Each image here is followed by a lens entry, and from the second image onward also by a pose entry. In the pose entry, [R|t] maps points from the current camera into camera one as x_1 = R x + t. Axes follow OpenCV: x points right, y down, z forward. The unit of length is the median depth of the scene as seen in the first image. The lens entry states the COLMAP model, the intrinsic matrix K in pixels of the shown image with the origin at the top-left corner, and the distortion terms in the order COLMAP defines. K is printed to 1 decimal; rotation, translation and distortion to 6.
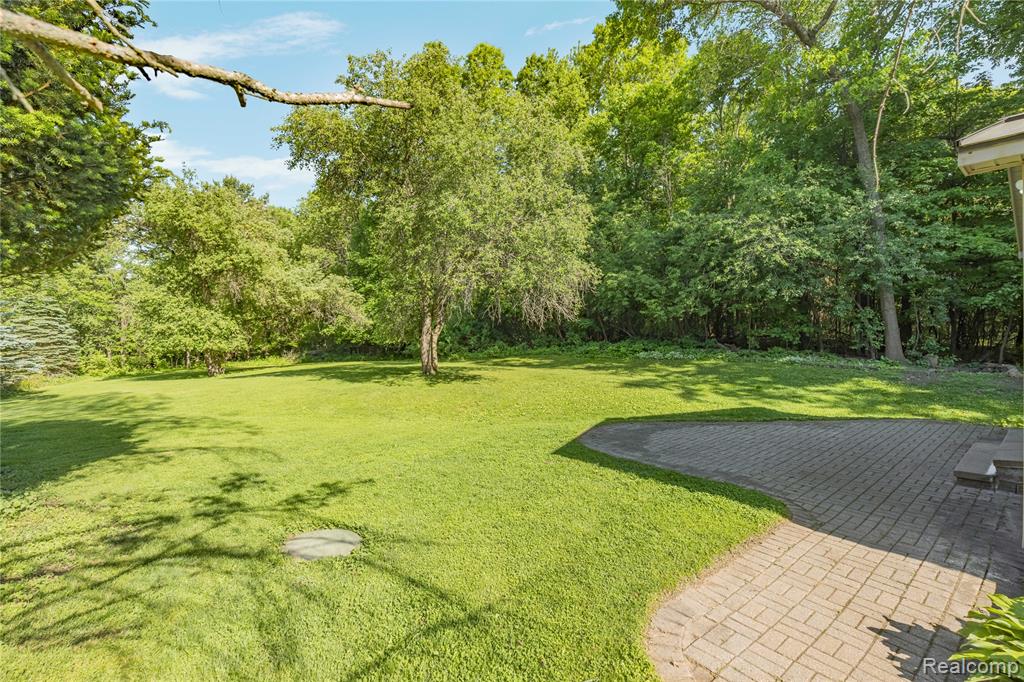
lens RADIAL K [[454.1, 0, 510.4], [0, 454.1, 336.6], [0, 0, 1]] dist [-0.003348, 0.000127]
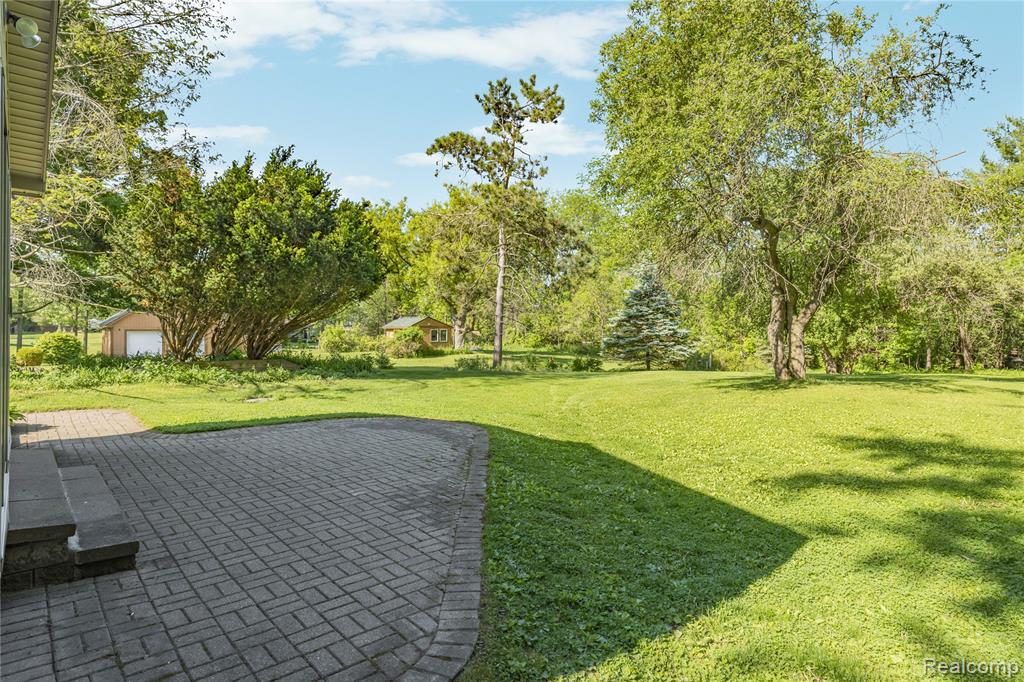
lens RADIAL K [[557.2, 0, 513.9], [0, 557.2, 336.2], [0, 0, 1]] dist [0.004927, -0.004123]
pose [[0.040560, 0.018960, -0.998997, 0.330360], [-0.019150, 0.999651, 0.018195, 0.004241], [0.998994, 0.018393, 0.040909, 0.294038]]
